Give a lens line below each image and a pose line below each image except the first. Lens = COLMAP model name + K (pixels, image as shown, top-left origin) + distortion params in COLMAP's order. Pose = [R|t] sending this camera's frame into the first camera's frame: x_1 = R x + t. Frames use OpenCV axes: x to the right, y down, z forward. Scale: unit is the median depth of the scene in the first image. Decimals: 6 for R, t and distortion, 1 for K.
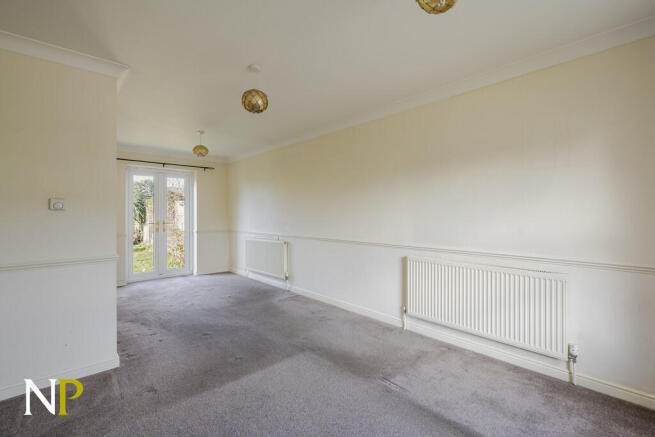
lens RADIAL K [[305.9, 0, 326.3], [0, 305.9, 217.7], [0, 0, 1]] dist [-0.011919, -0.000056]
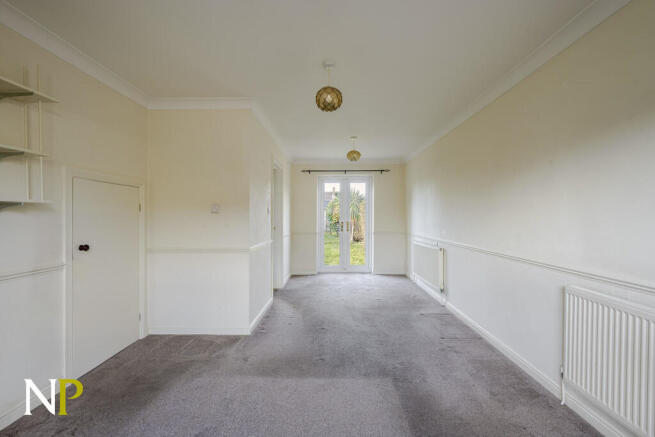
lens RADIAL K [[305.9, 0, 327.9], [0, 305.9, 220.6], [0, 0, 1]] dist [-0.011919, -0.000056]
pose [[0.719188, 0.012942, -0.694695, 0.294627], [-0.011225, 0.999912, 0.007007, -0.001718], [0.694725, 0.002758, 0.719270, 0.204089]]
